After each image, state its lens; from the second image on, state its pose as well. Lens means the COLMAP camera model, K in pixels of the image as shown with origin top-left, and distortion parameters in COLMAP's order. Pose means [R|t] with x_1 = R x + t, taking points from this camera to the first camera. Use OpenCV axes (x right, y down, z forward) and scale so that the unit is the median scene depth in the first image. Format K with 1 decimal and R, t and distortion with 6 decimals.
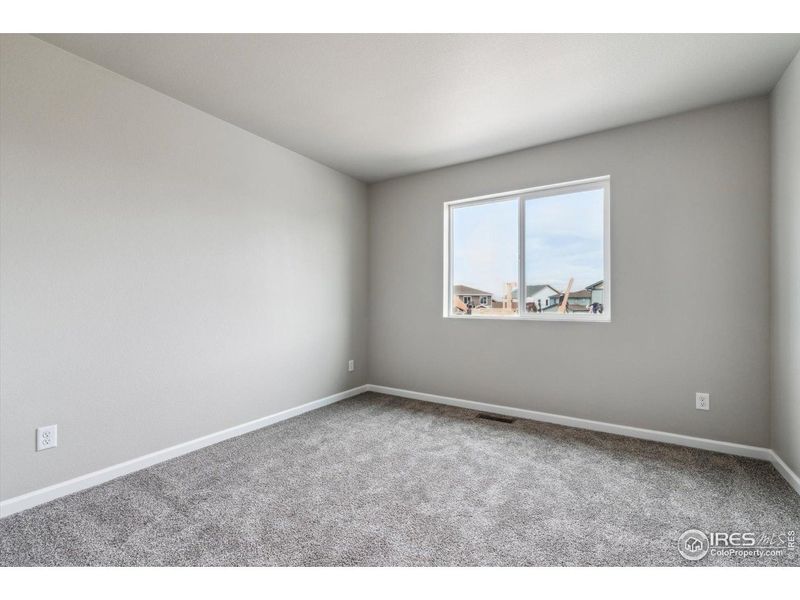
lens RADIAL K [[352.0, 0, 399.8], [0, 352.0, 299.4], [0, 0, 1]] dist [0.002321, -0.000139]
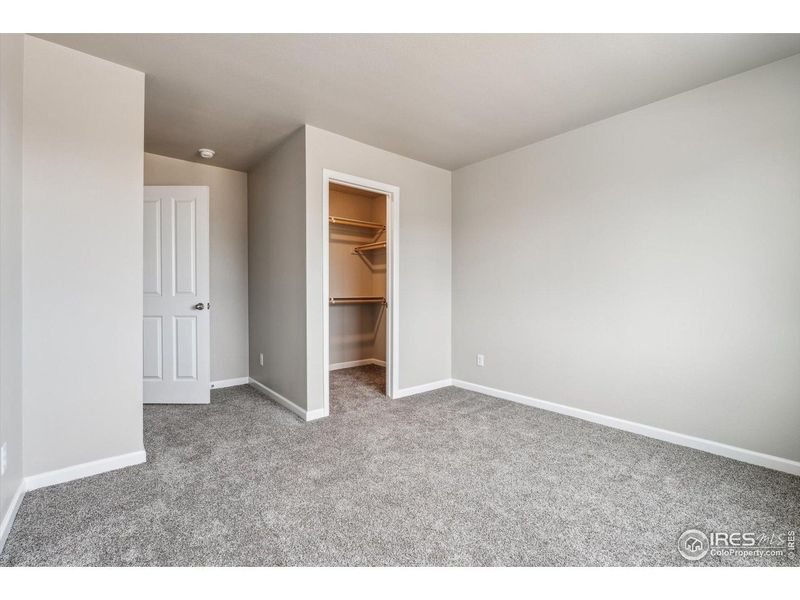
lens RADIAL K [[352.0, 0, 399.9], [0, 352.0, 297.9], [0, 0, 1]] dist [0.002321, -0.000139]
pose [[-0.296864, 0.012664, -0.954836, 1.008585], [0.004703, 0.999919, 0.011800, 0.011154], [0.954908, -0.000987, -0.296899, 1.127444]]
